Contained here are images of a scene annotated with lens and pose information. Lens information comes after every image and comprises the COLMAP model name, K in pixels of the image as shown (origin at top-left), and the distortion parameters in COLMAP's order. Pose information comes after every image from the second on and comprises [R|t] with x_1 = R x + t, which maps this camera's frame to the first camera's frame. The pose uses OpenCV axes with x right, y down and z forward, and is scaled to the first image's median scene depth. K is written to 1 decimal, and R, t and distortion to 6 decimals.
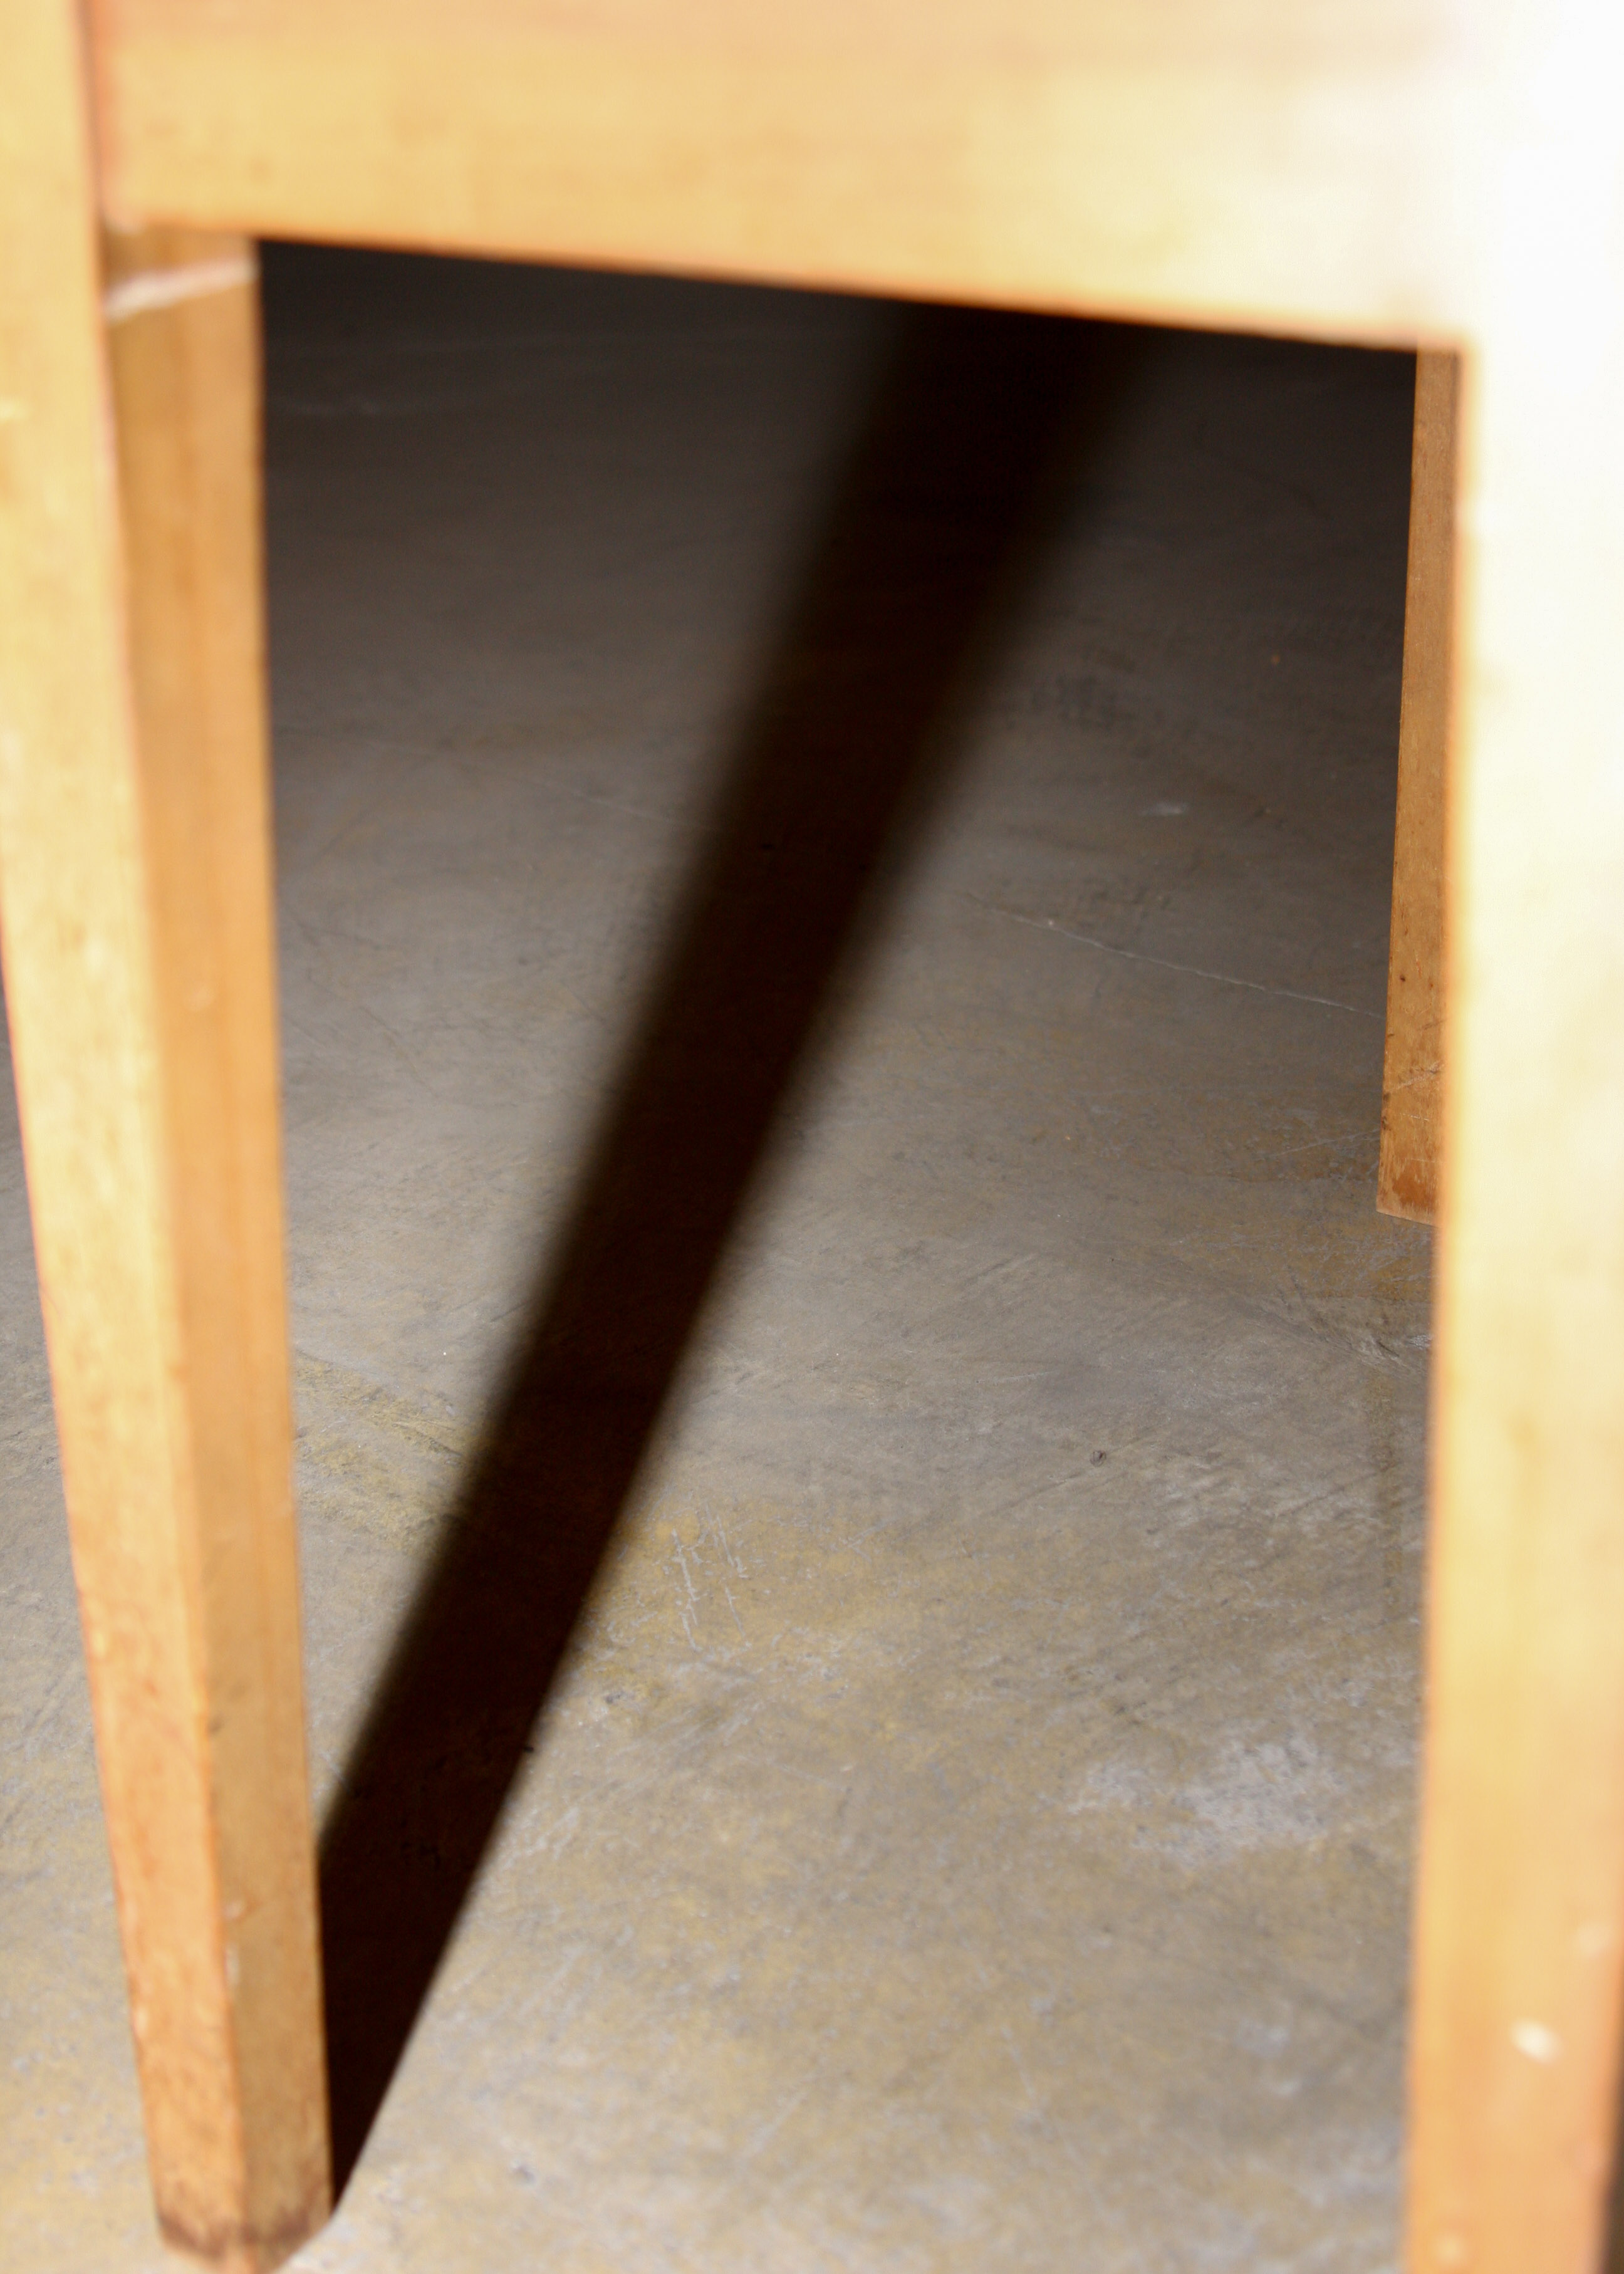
lens RADIAL K [[3426.0, 0, 806.9], [0, 3426.0, 1128.8], [0, 0, 1]] dist [-0.103424, 0.000000]
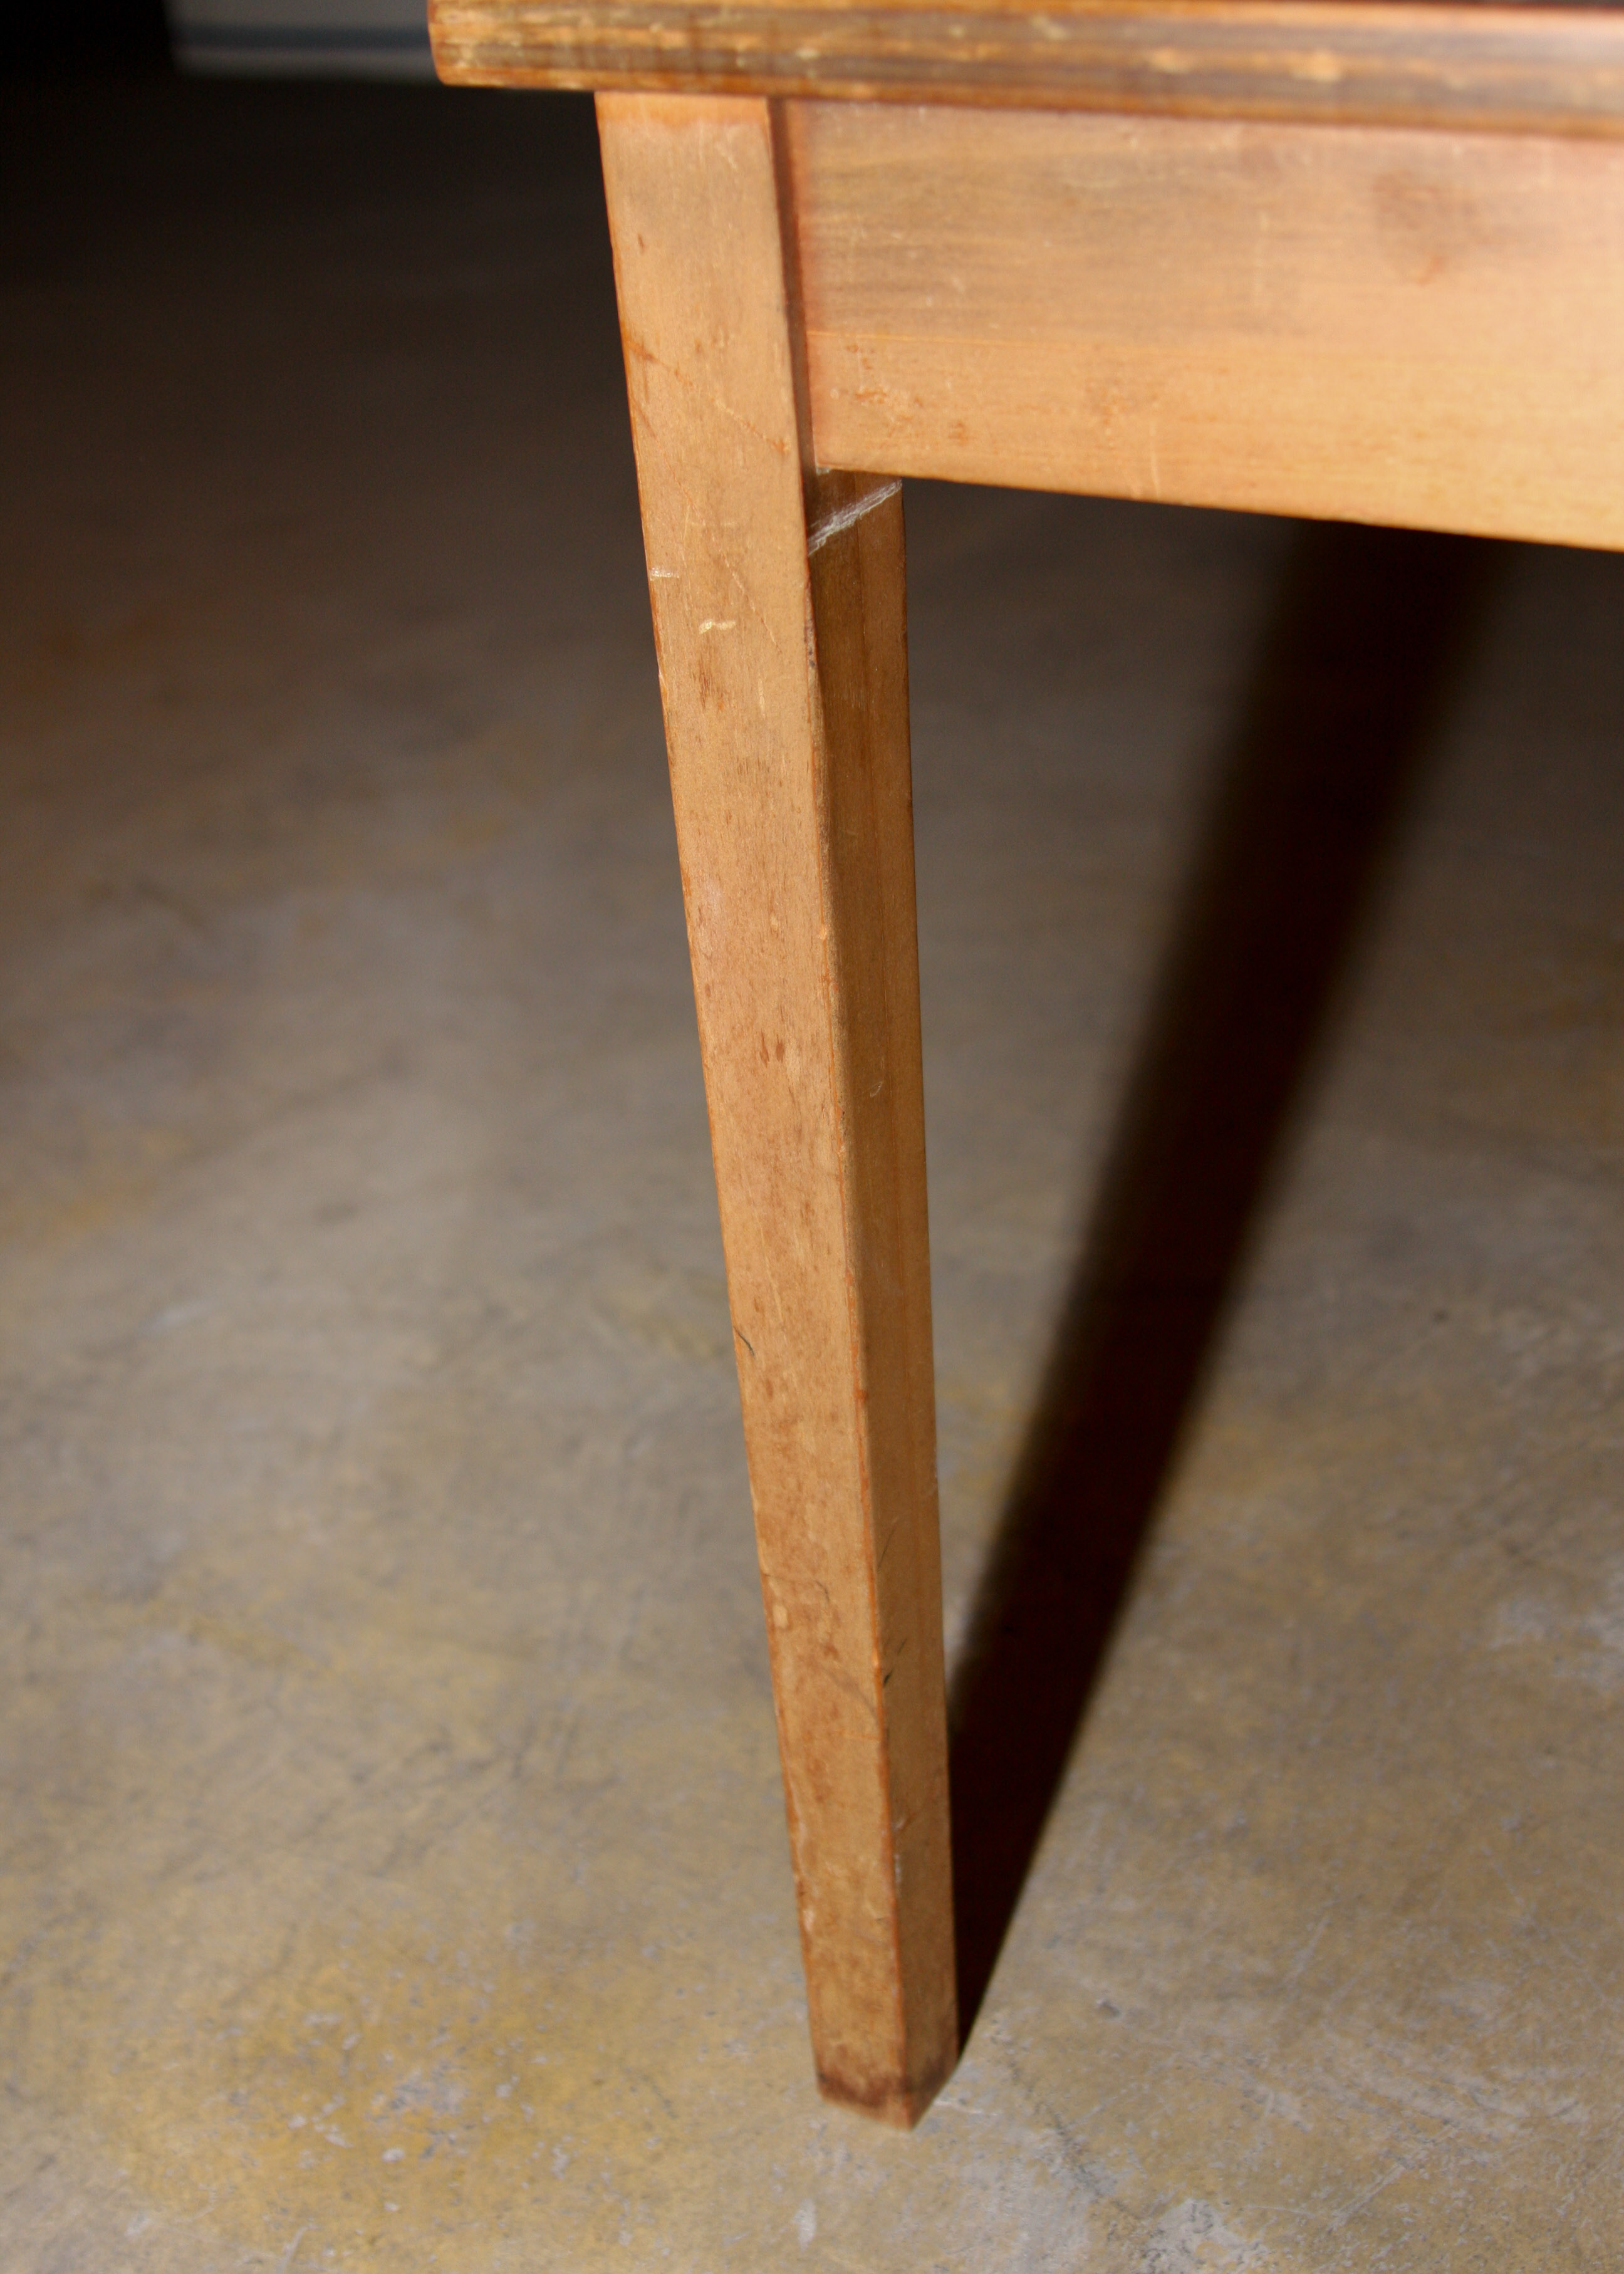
lens RADIAL K [[3426.0, 0, 817.1], [0, 3426.0, 1136.8], [0, 0, 1]] dist [-0.103424, 0.000000]
pose [[0.996836, -0.079067, 0.008205, -0.167698], [0.078102, 0.993396, 0.084049, -0.099067], [-0.014796, -0.083143, 0.996428, -0.149928]]
